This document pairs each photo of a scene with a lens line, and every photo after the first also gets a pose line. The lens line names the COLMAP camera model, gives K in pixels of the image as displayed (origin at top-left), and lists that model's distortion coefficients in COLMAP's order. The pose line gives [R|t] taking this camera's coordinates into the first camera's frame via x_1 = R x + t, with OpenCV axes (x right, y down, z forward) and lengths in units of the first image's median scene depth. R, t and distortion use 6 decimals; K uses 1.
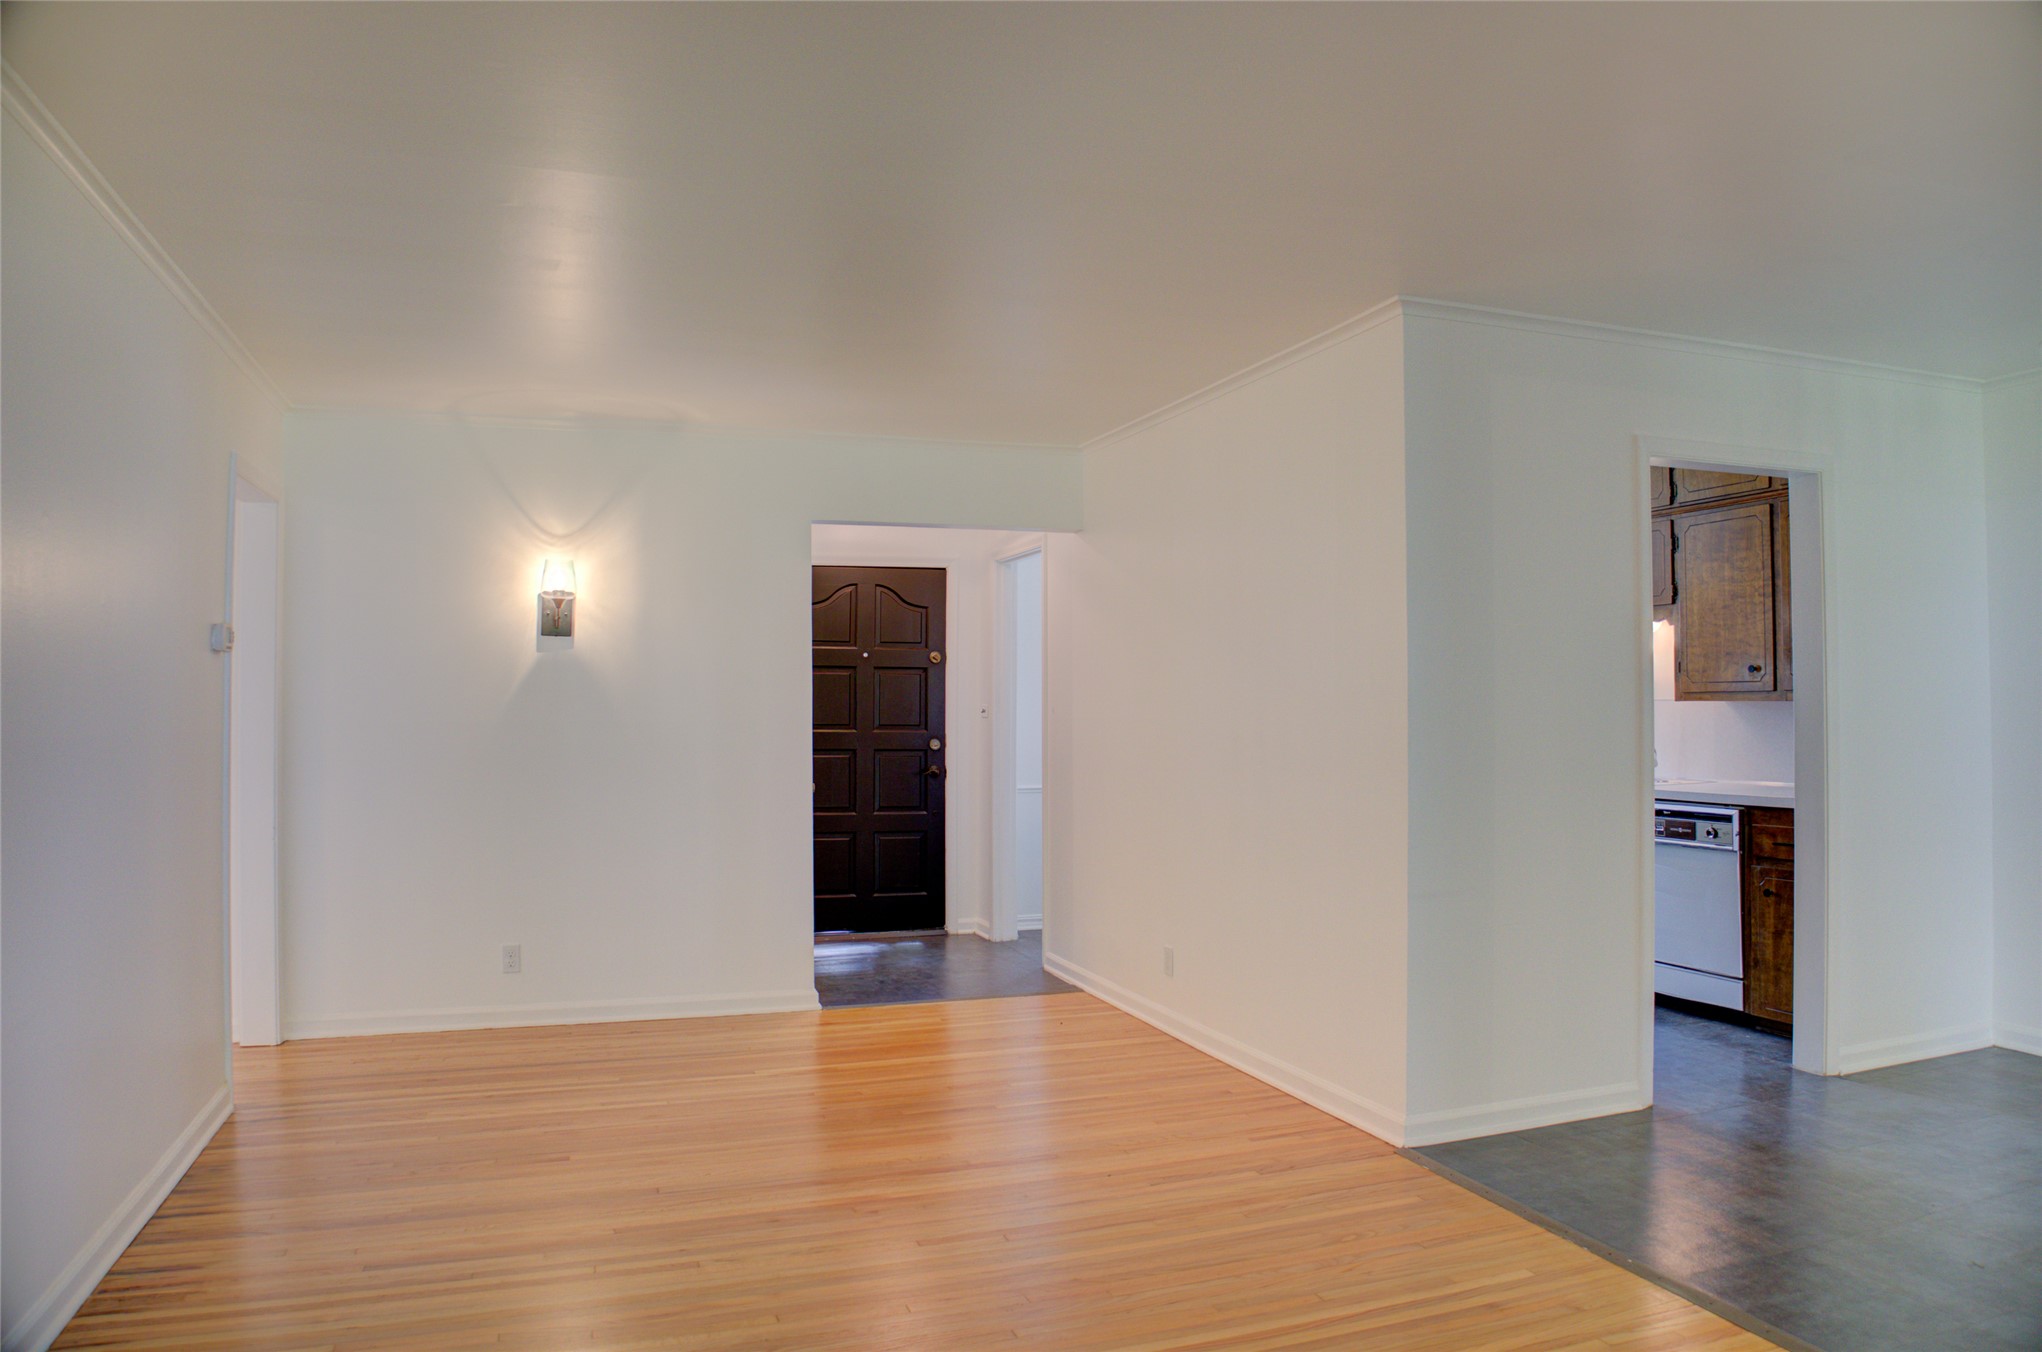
lens RADIAL K [[1328.6, 0, 1021.0], [0, 1328.6, 676.0], [0, 0, 1]] dist [-0.153455, 0.043160]
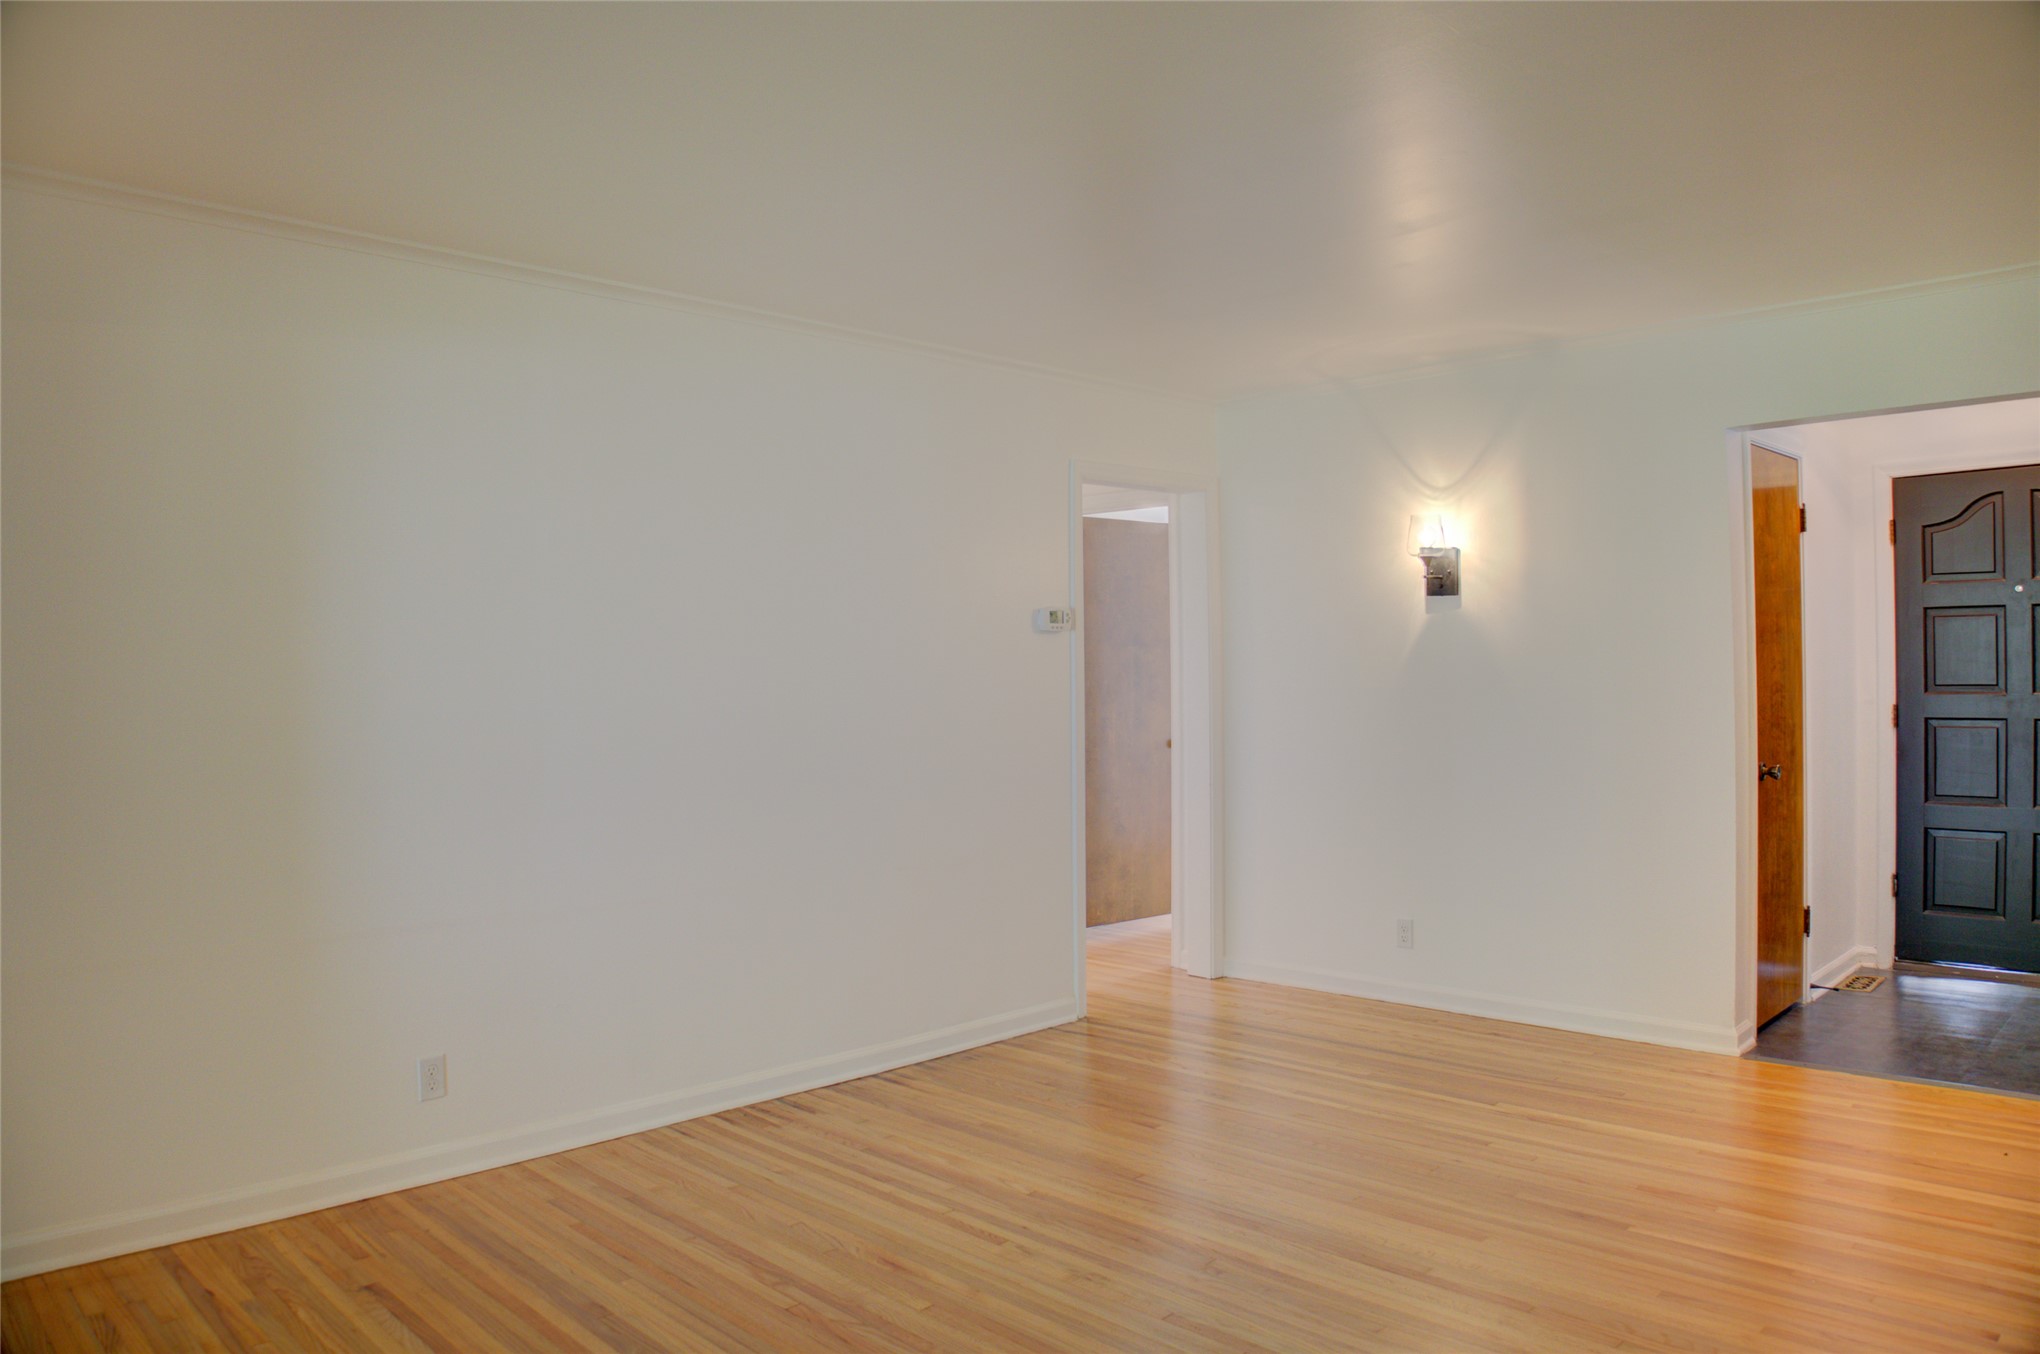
lens RADIAL K [[1327.3, 0, 1020.0], [0, 1327.3, 677.0], [0, 0, 1]] dist [-0.153455, 0.043160]
pose [[0.435705, -0.003452, -0.900083, 0.375025], [0.033837, 0.999349, 0.012547, 0.005957], [0.899453, -0.035924, 0.435537, 0.338867]]
